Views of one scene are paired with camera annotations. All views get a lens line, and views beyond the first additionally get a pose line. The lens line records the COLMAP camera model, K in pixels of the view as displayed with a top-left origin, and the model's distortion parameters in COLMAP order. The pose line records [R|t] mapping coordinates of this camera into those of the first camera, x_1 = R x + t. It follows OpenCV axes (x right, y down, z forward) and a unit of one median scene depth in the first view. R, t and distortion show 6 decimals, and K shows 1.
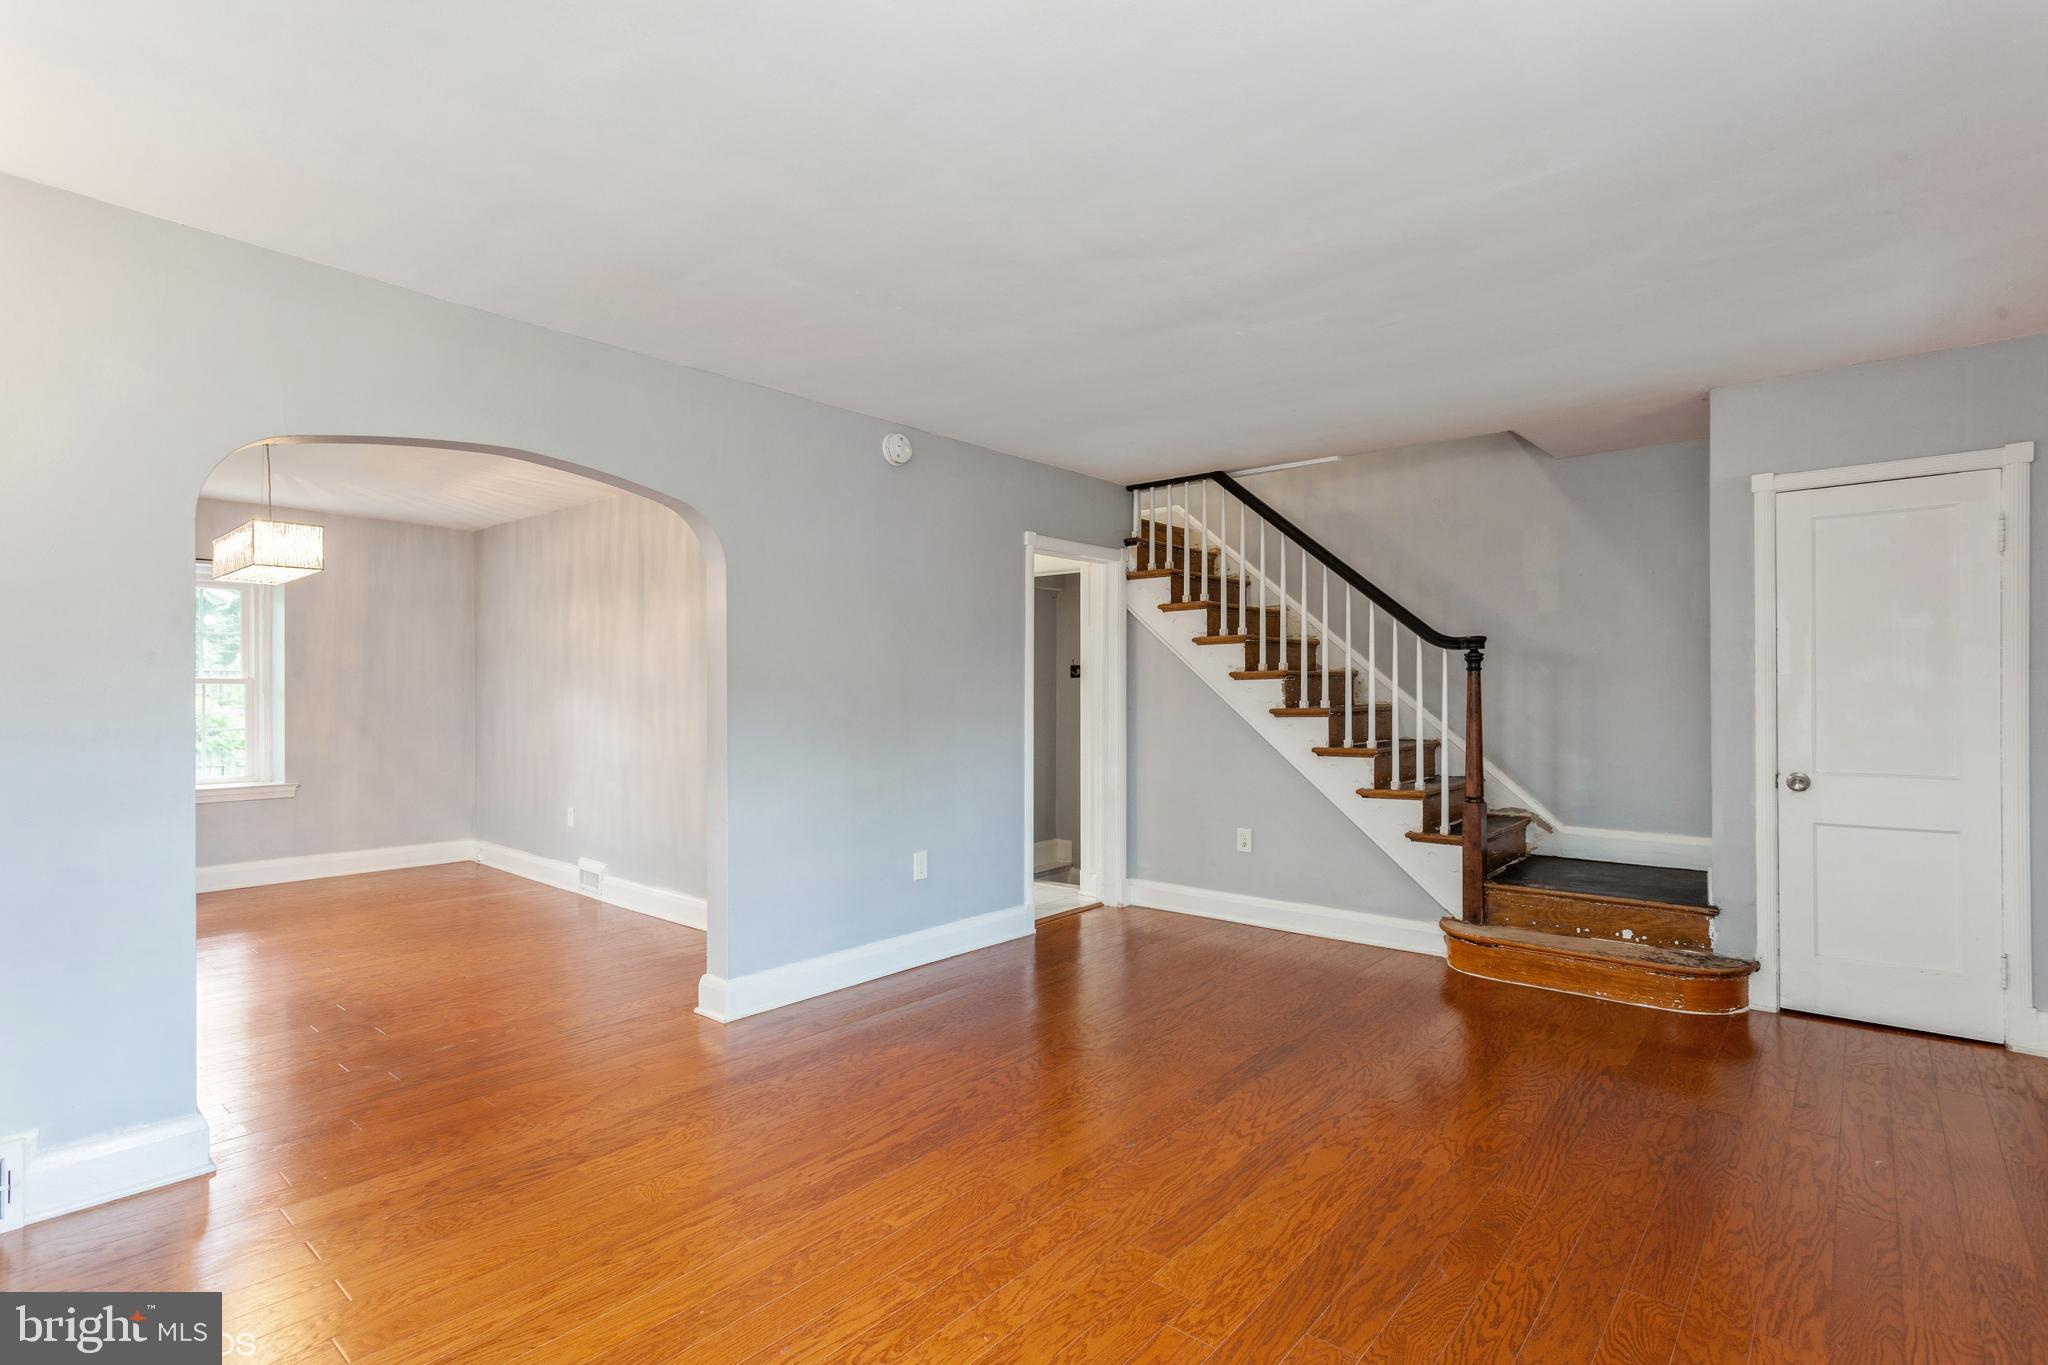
lens RADIAL K [[977.3, 0, 1016.0], [0, 977.3, 689.6], [0, 0, 1]] dist [0.001513, 0.002667]
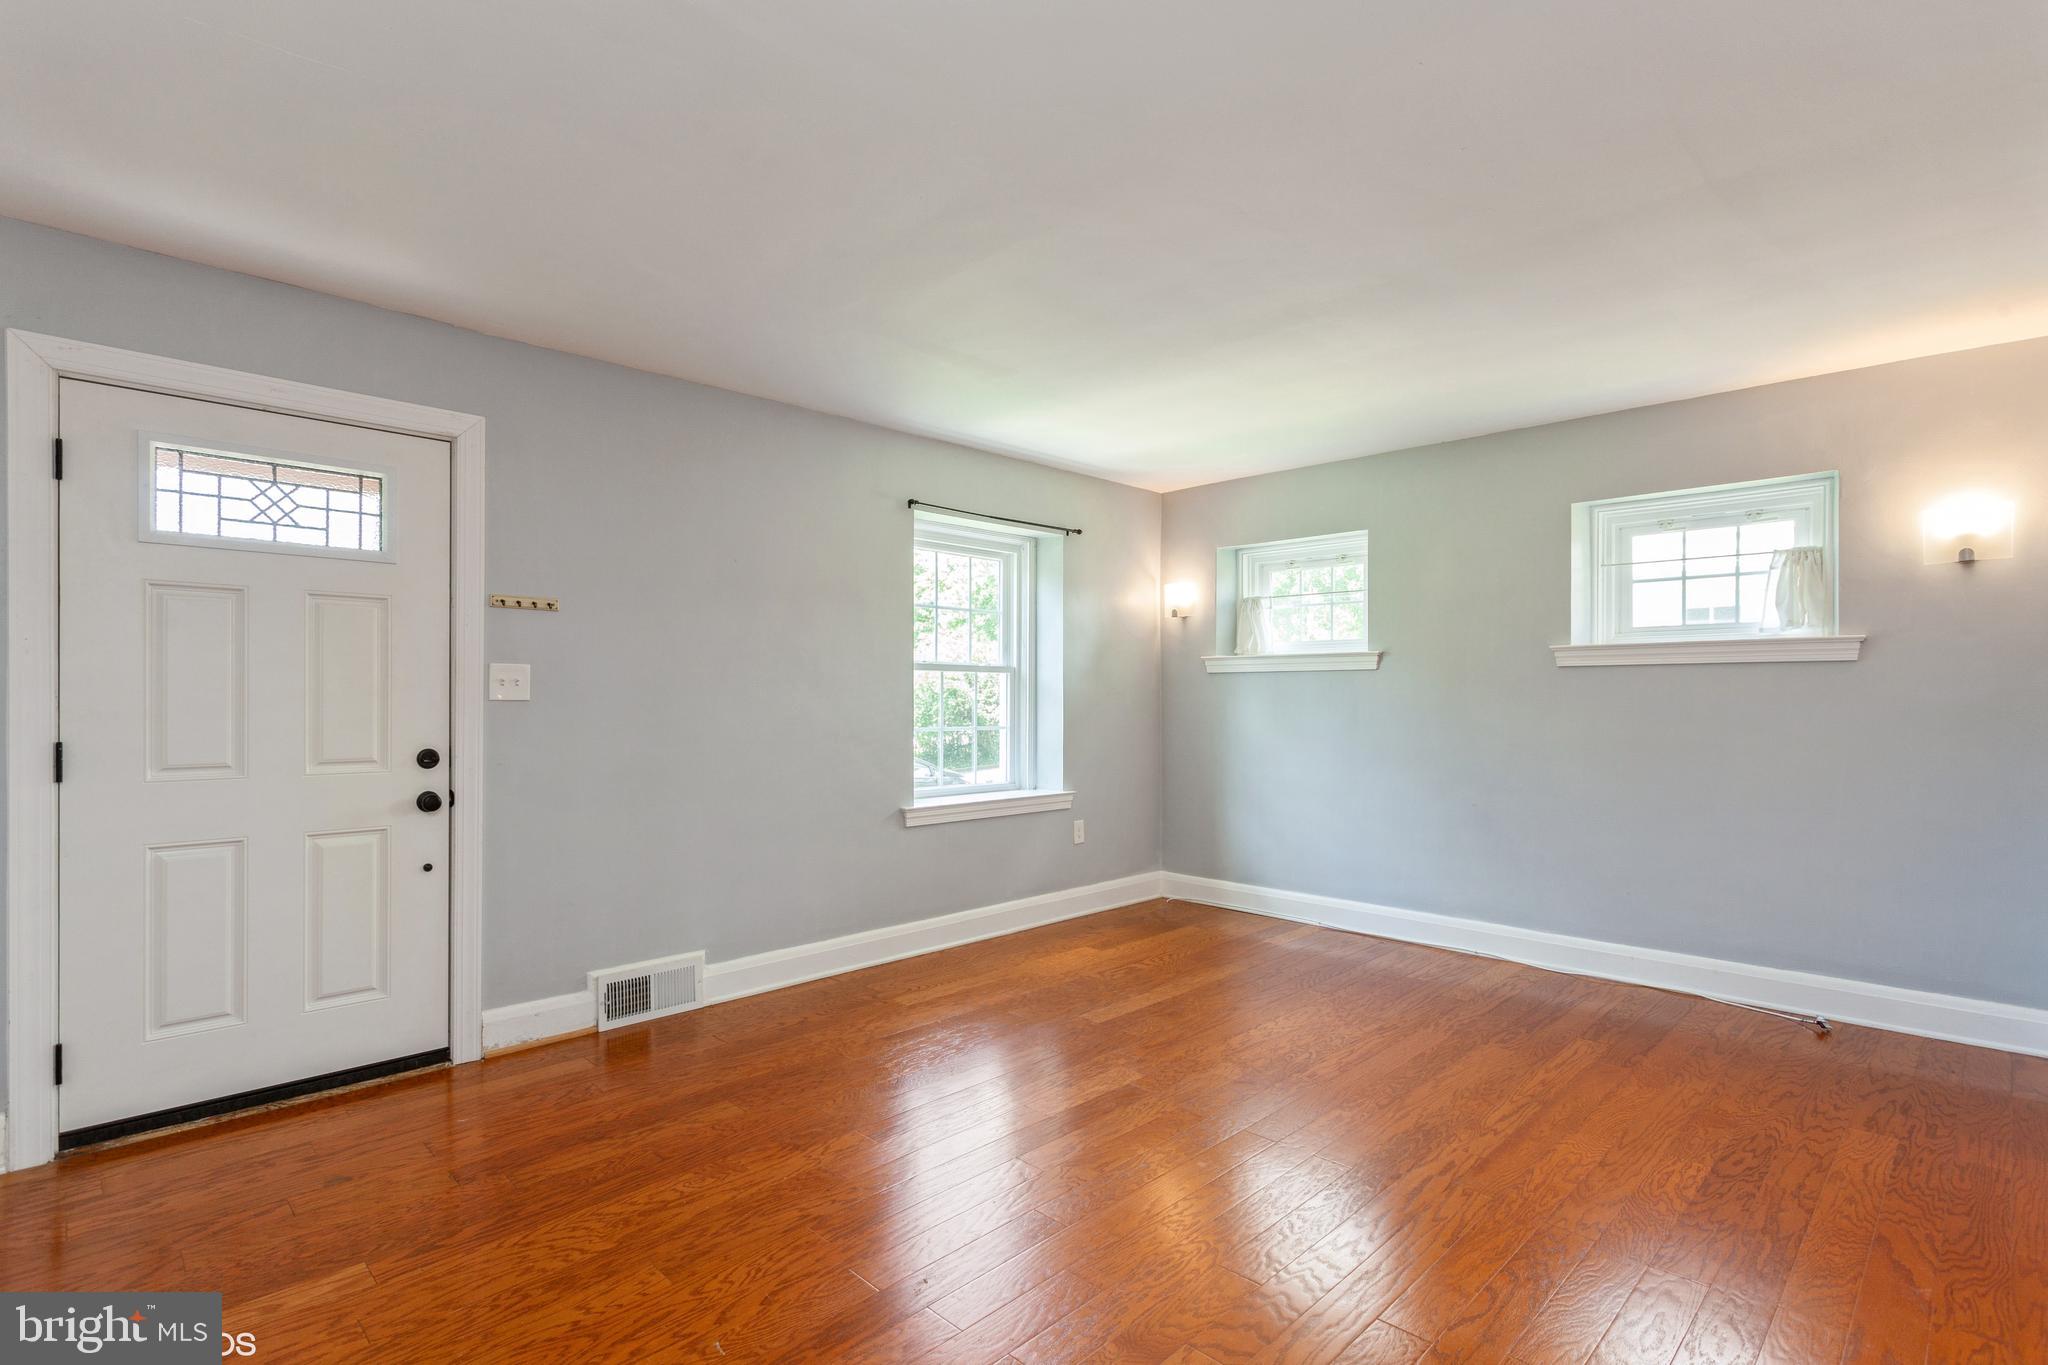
lens RADIAL K [[977.3, 0, 1027.7], [0, 977.3, 694.0], [0, 0, 1]] dist [0.001513, 0.002667]
pose [[-0.997559, 0.003231, 0.069761, 0.105957], [0.002299, 0.999907, -0.013448, 0.013092], [-0.069798, -0.013255, -0.997473, 1.284148]]
